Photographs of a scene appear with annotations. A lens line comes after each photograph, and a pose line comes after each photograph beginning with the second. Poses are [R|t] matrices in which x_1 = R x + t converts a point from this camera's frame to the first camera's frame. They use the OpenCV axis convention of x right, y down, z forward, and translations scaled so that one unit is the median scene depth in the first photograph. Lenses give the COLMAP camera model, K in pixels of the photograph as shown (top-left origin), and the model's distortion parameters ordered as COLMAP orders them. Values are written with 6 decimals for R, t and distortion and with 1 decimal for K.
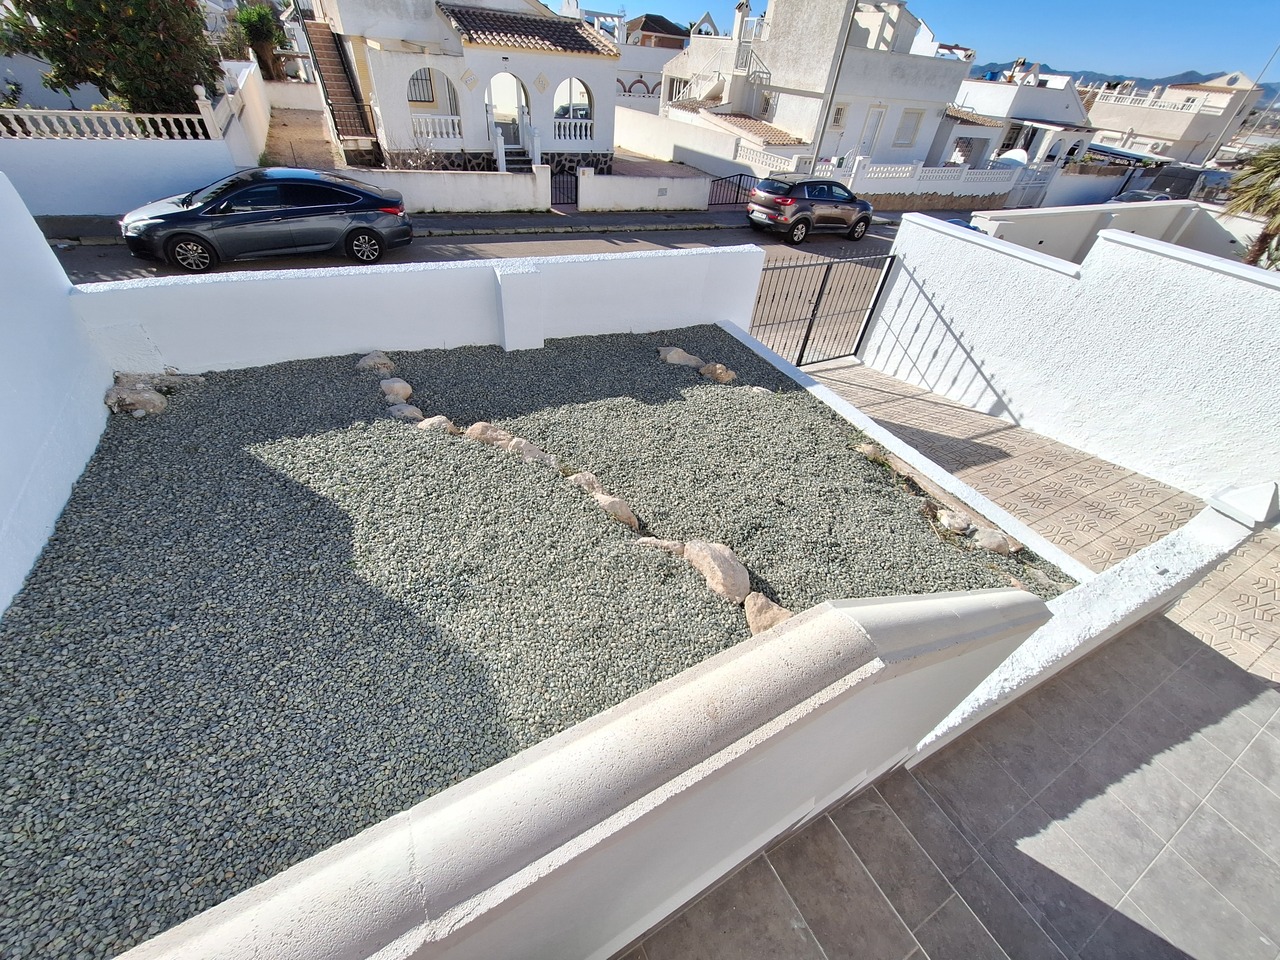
lens RADIAL K [[509.6, 0, 636.6], [0, 509.6, 483.0], [0, 0, 1]] dist [-0.003749, -0.001198]
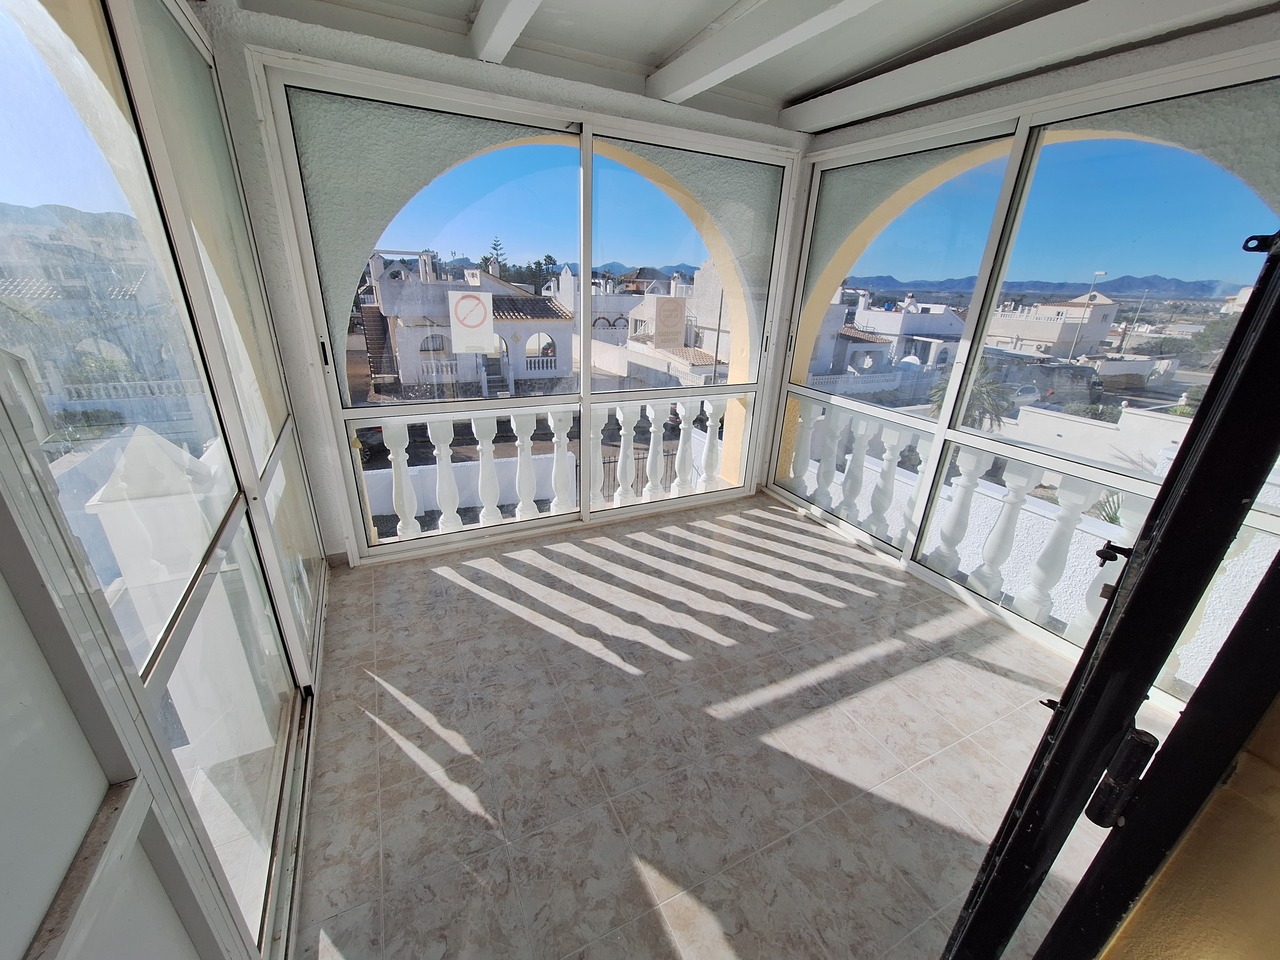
lens RADIAL K [[509.6, 0, 639.9], [0, 509.6, 484.1], [0, 0, 1]] dist [-0.003749, -0.001198]
pose [[0.998666, -0.023566, -0.045954, 0.130423], [0.007706, 0.947855, -0.318610, 0.037680], [0.051066, 0.317831, 0.946771, -0.124606]]
